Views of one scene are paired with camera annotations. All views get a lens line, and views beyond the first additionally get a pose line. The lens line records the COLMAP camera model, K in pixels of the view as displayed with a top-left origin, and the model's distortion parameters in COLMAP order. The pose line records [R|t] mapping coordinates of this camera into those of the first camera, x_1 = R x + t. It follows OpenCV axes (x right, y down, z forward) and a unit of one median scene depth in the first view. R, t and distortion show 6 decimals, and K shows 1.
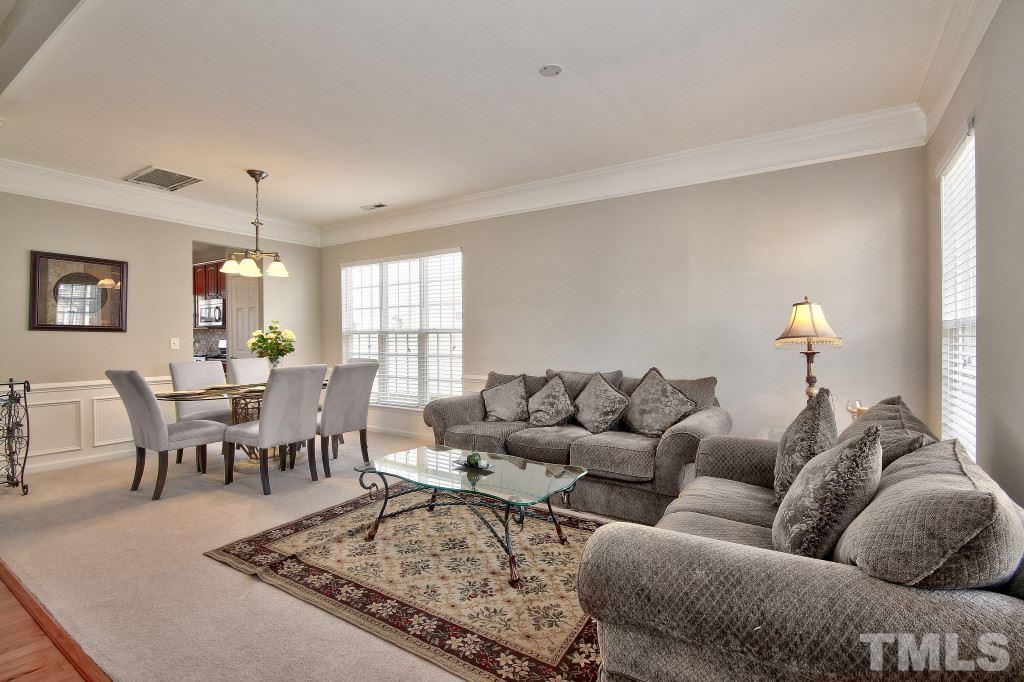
lens RADIAL K [[473.0, 0, 511.7], [0, 473.0, 336.1], [0, 0, 1]] dist [-0.001847, -0.000597]
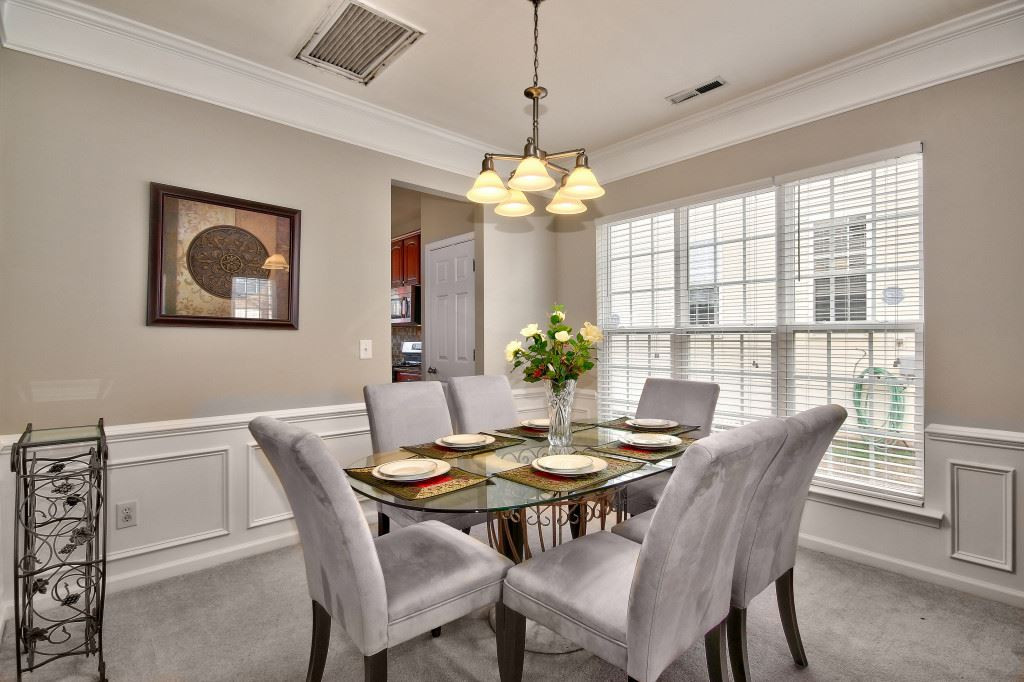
lens RADIAL K [[491.3, 0, 519.4], [0, 491.3, 343.4], [0, 0, 1]] dist [-0.001864, -0.000263]
pose [[0.963908, 0.006614, -0.266154, -0.376465], [-0.003753, 0.999930, 0.011258, 0.000867], [0.266210, -0.009853, 0.963865, 0.472143]]
